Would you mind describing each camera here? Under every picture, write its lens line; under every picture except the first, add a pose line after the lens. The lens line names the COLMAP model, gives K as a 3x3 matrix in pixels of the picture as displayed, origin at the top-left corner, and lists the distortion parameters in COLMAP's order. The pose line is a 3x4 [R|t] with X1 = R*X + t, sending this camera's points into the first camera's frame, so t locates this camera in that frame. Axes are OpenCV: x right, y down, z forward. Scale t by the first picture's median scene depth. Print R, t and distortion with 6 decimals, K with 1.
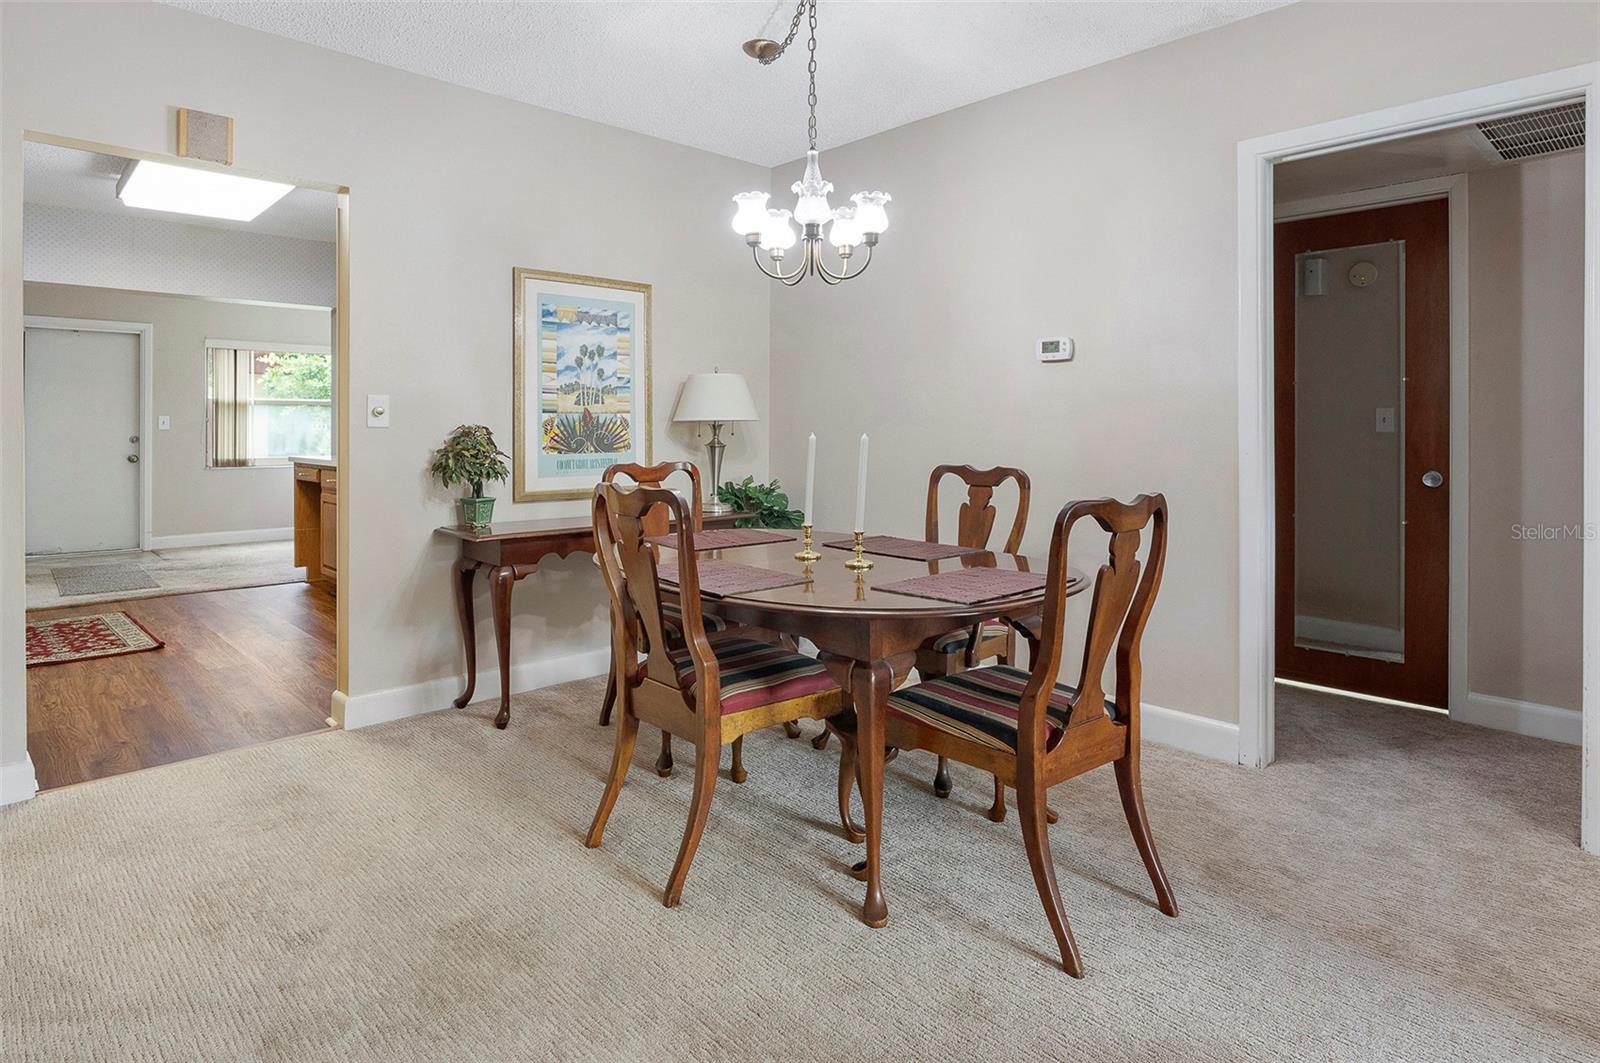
lens RADIAL K [[897.7, 0, 800.9], [0, 897.7, 423.2], [0, 0, 1]] dist [-0.003324, -0.000639]
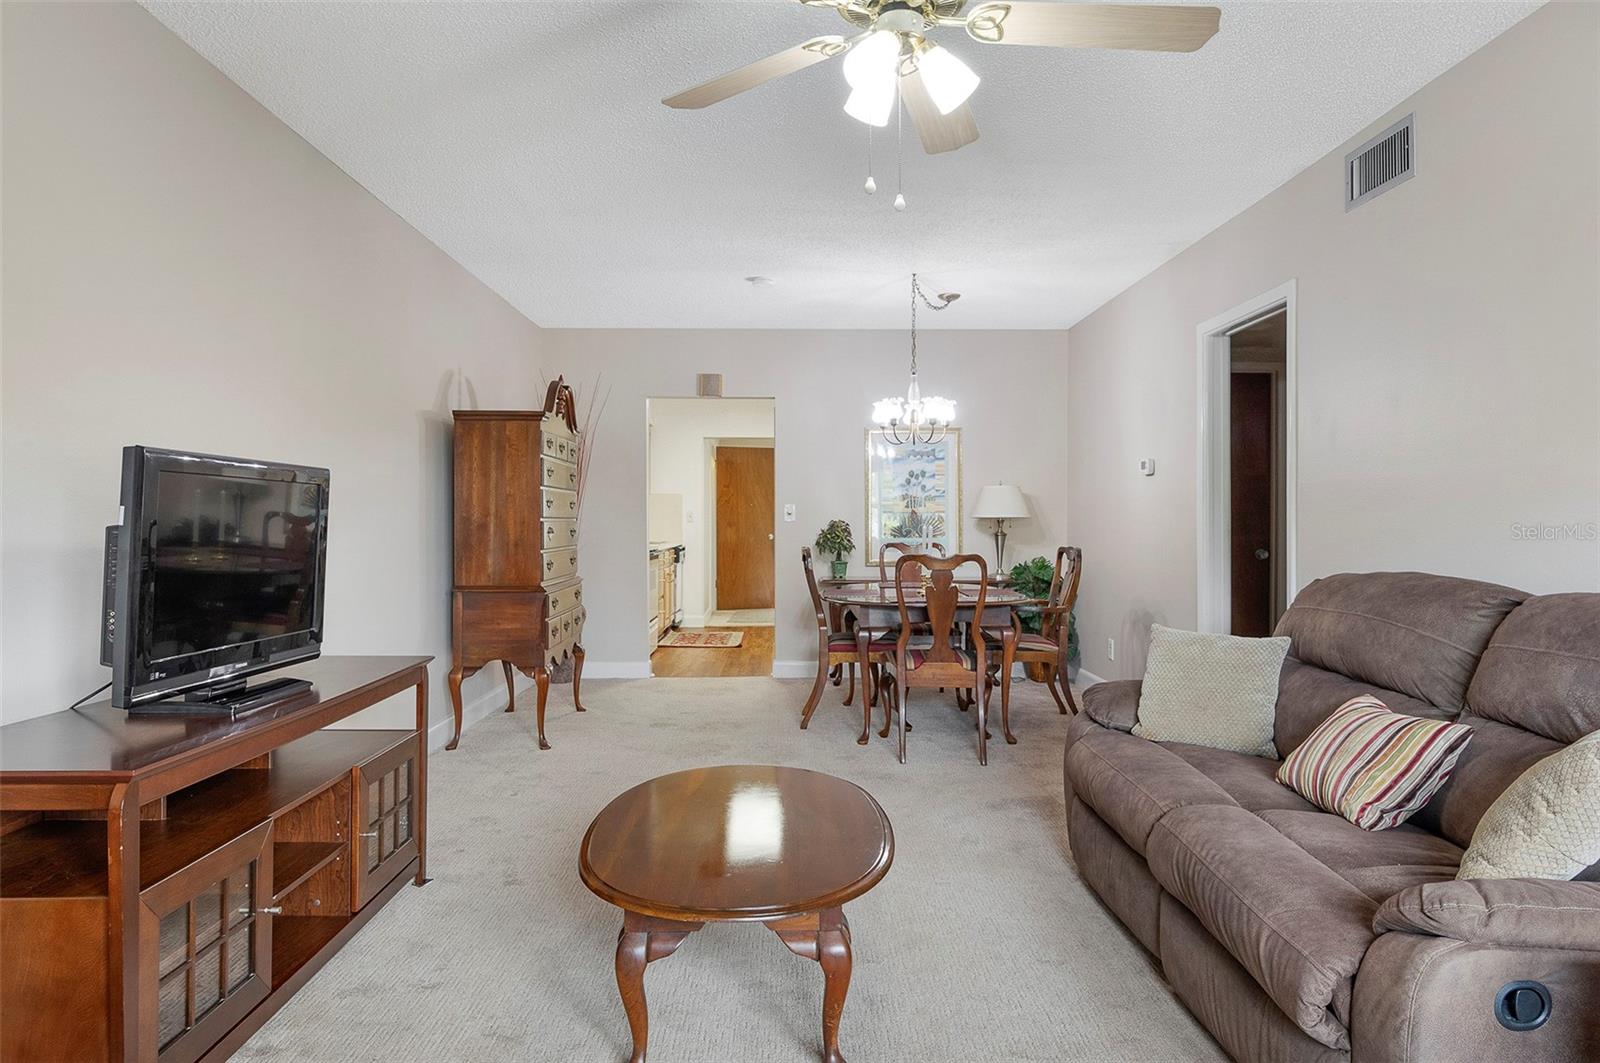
lens RADIAL K [[1023.2, 0, 800.0], [0, 1023.2, 531.5], [0, 0, 1]] dist [0.001776, 0.000072]
pose [[0.744166, 0.006711, -0.667961, 0.840150], [0.000594, 0.999942, 0.010708, 0.002278], [0.667994, -0.008365, 0.744119, -0.501035]]
